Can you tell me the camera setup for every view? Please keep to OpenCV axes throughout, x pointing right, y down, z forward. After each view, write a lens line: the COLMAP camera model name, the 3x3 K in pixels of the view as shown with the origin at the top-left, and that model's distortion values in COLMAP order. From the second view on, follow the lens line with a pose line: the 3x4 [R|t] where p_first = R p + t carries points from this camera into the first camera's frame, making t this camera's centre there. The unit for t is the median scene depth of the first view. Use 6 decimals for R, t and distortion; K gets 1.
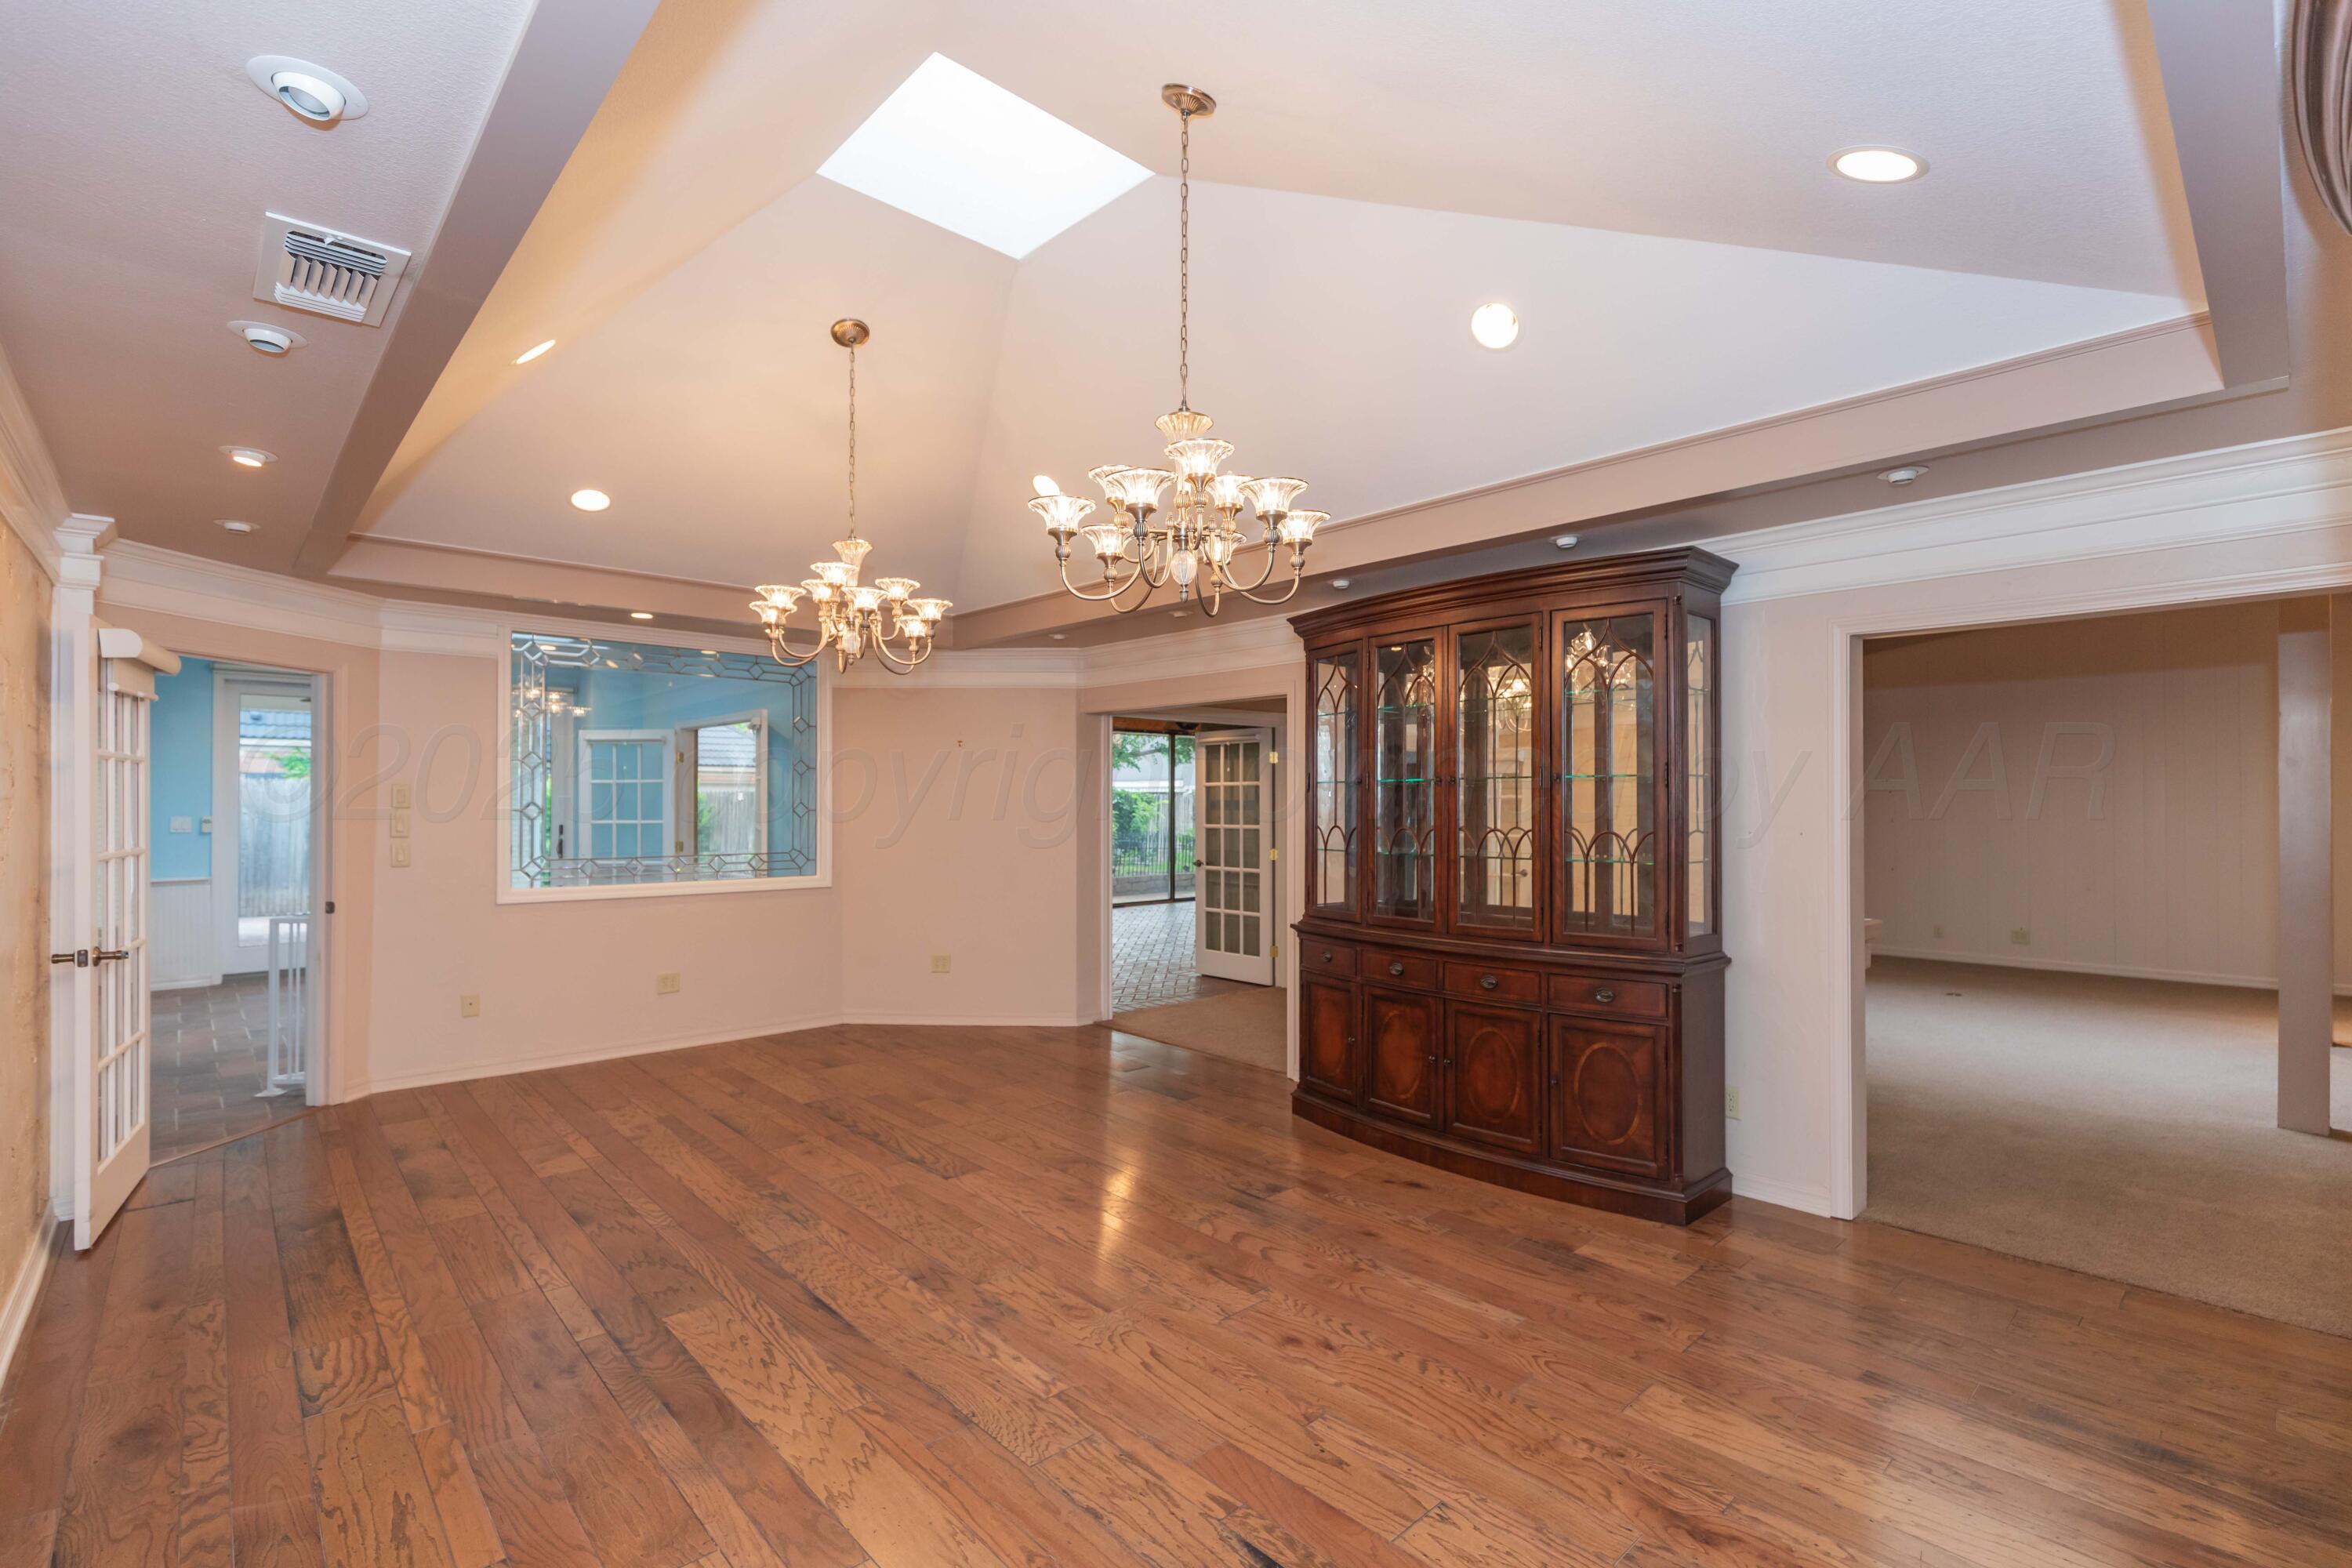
lens RADIAL K [[1069.3, 0, 1177.8], [0, 1069.3, 793.5], [0, 0, 1]] dist [0.010397, -0.001007]
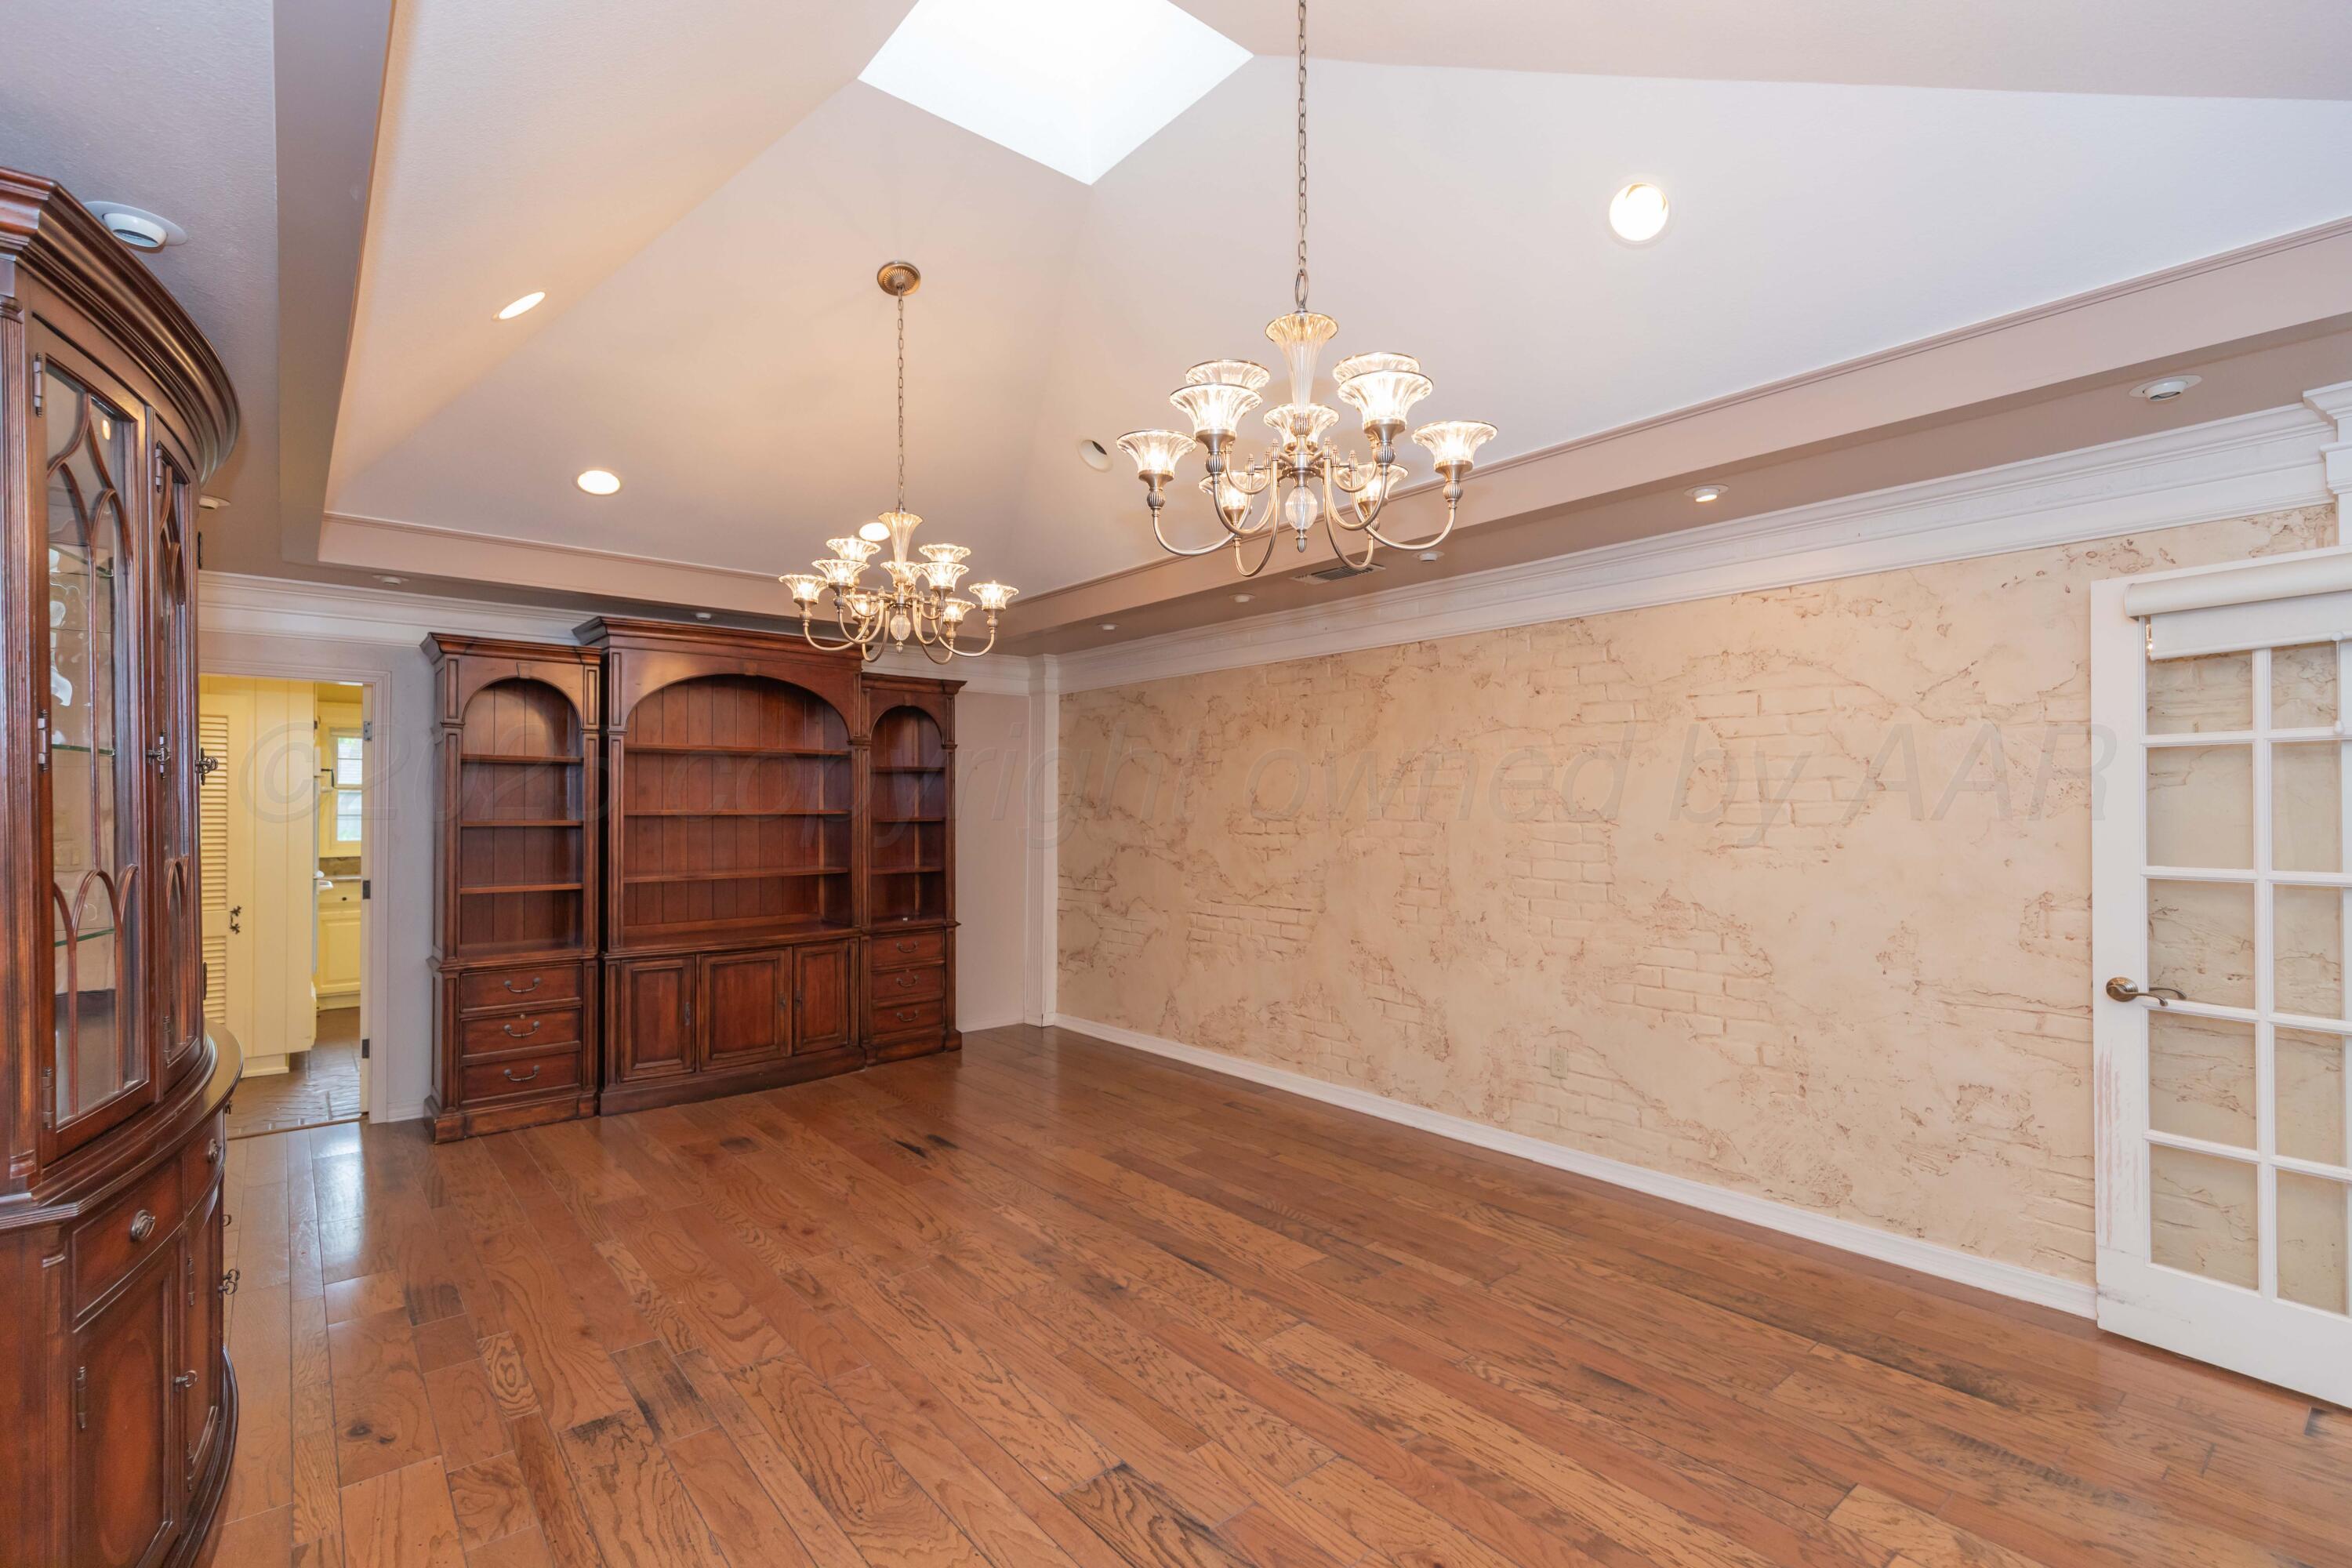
lens RADIAL K [[1069.3, 0, 1176.0], [0, 1069.3, 797.8], [0, 0, 1]] dist [0.010397, -0.001007]
pose [[-0.998856, 0.002147, 0.047775, -0.348257], [0.001417, 0.999882, -0.015308, 0.016539], [-0.047802, -0.015222, -0.998741, 2.016022]]
